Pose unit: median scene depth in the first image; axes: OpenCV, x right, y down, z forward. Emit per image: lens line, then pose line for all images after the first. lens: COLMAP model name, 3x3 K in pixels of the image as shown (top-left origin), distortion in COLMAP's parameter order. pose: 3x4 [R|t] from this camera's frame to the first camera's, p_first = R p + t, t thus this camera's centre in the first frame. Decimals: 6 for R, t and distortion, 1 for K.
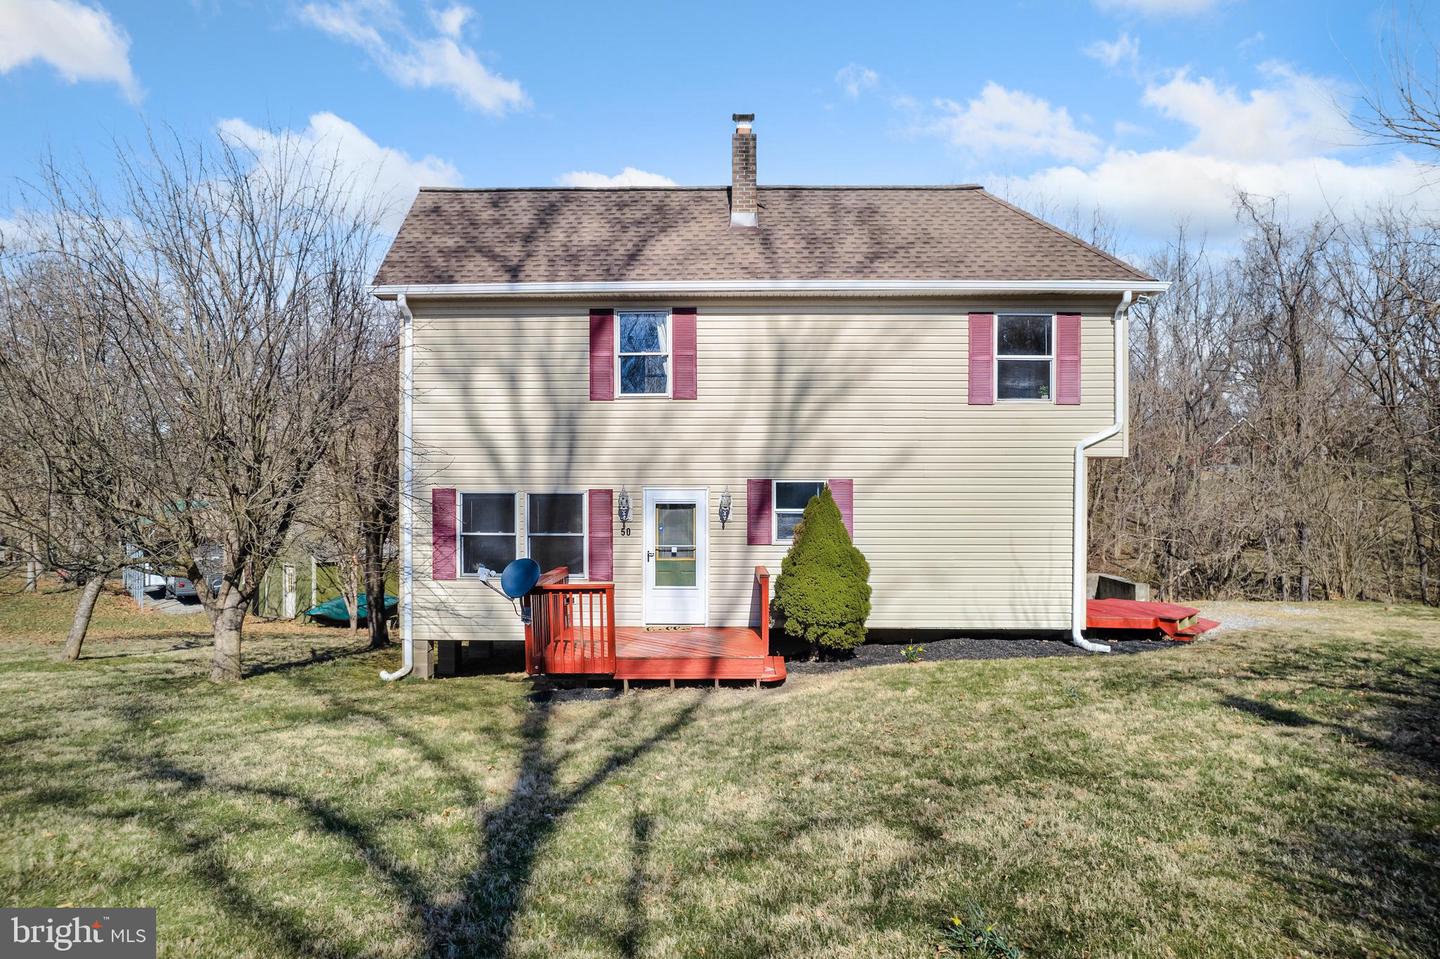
lens RADIAL K [[931.1, 0, 720.0], [0, 931.1, 479.5], [0, 0, 1]] dist [-0.069302, 0.061182]
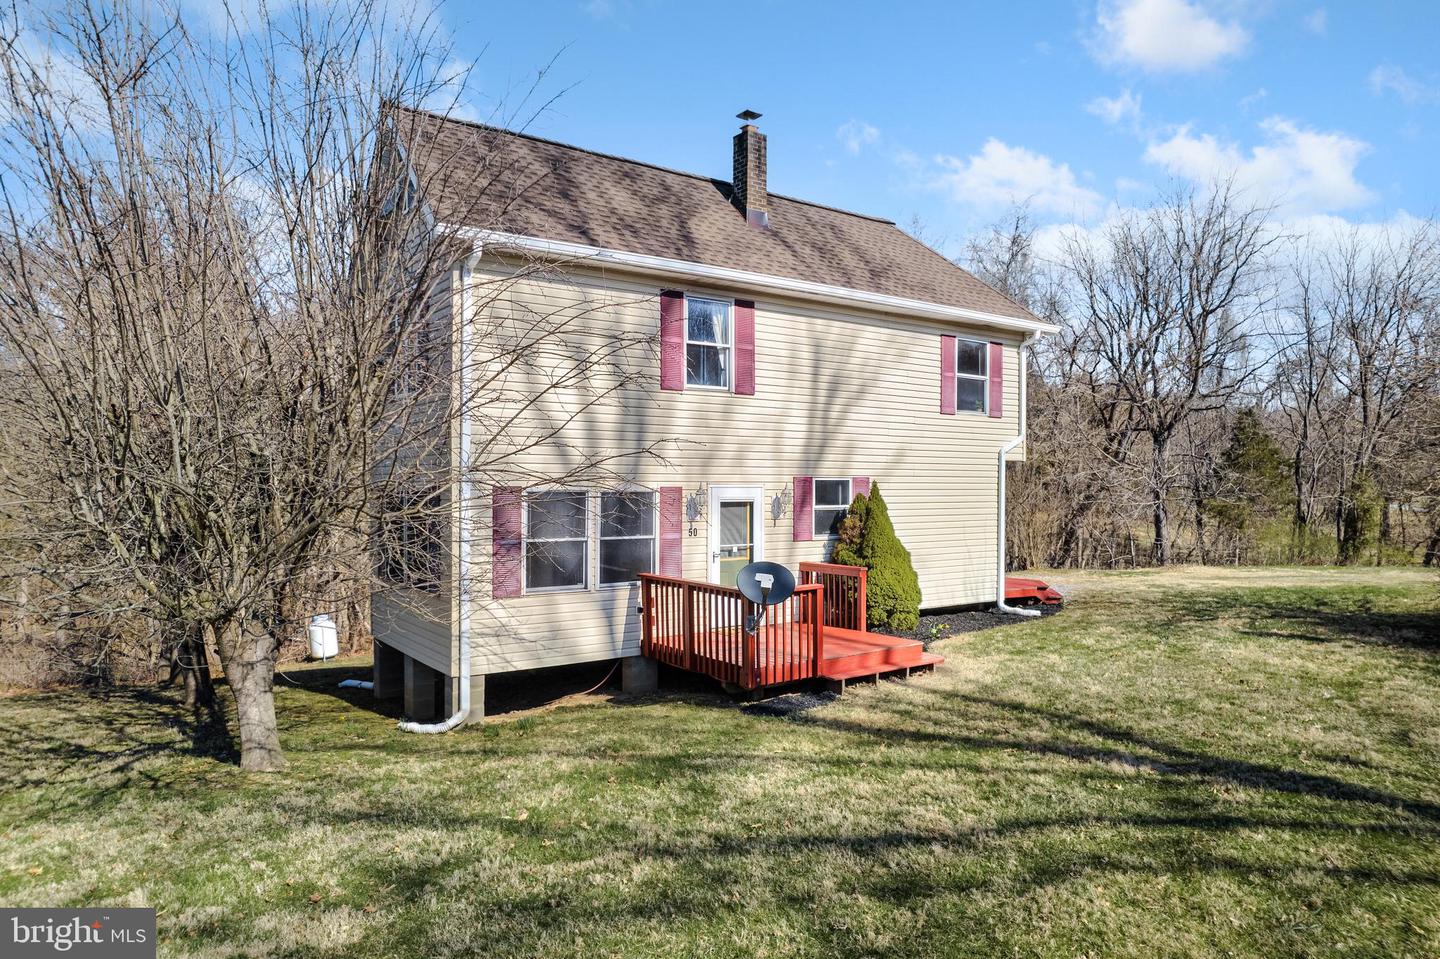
lens RADIAL K [[931.1, 0, 720.0], [0, 931.1, 479.5], [0, 0, 1]] dist [-0.069302, 0.061182]
pose [[0.797956, 0.004311, 0.602700, -0.645276], [-0.004679, 0.999989, -0.000958, 0.003947], [-0.602697, -0.002056, 0.797967, 0.237450]]
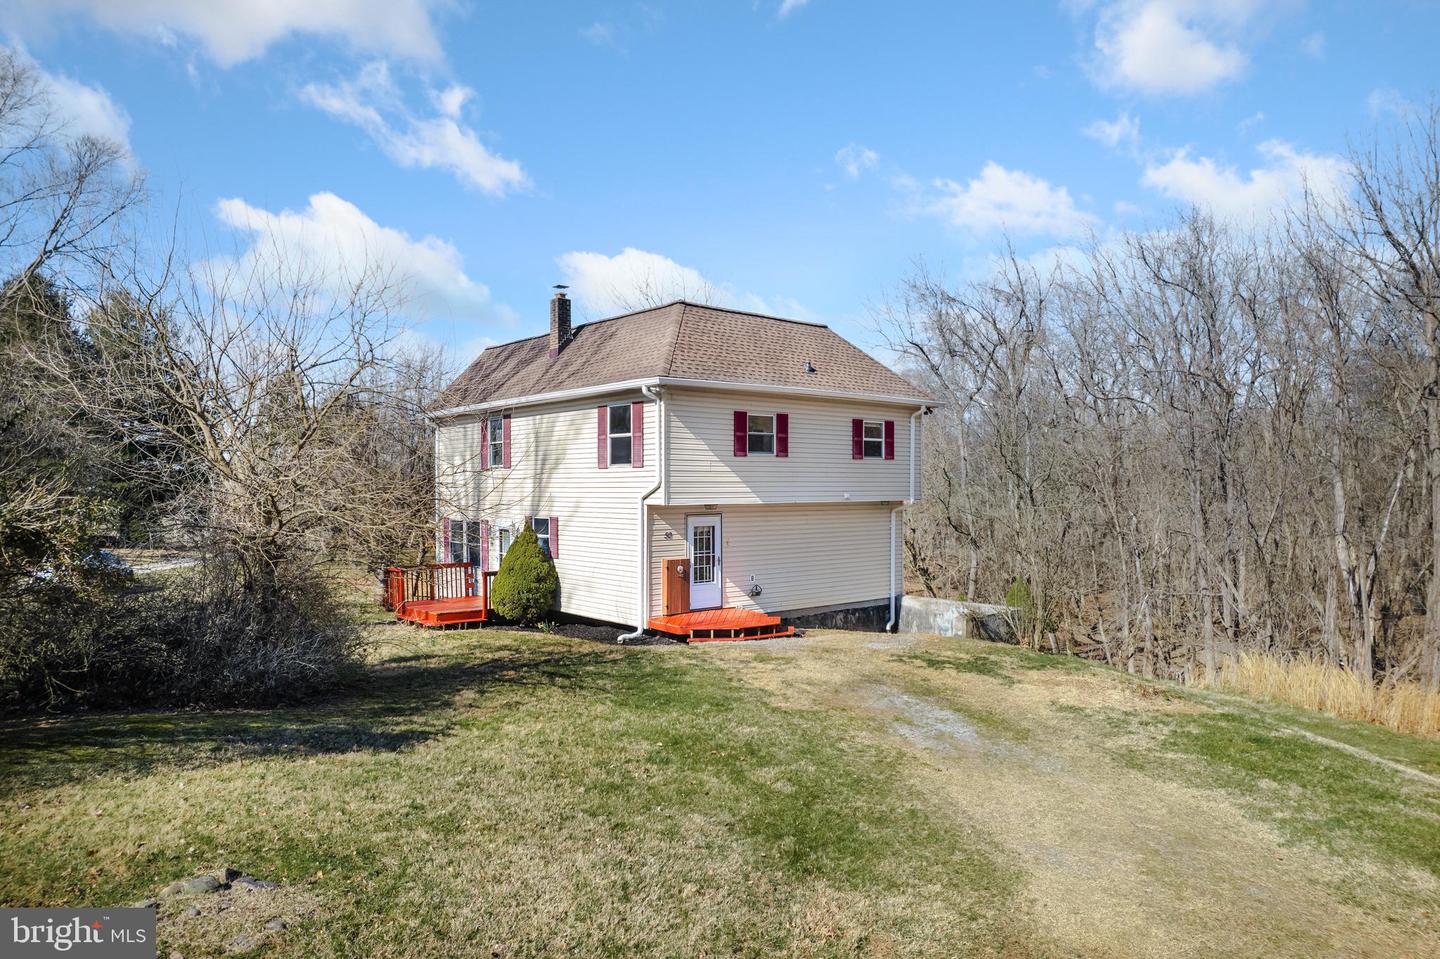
lens RADIAL K [[931.1, 0, 720.0], [0, 931.1, 479.5], [0, 0, 1]] dist [-0.069302, 0.061182]
pose [[0.673035, -0.009000, -0.739556, 1.481542], [0.010687, 0.999940, -0.002442, -0.057813], [0.739534, -0.006260, 0.673090, 0.142954]]
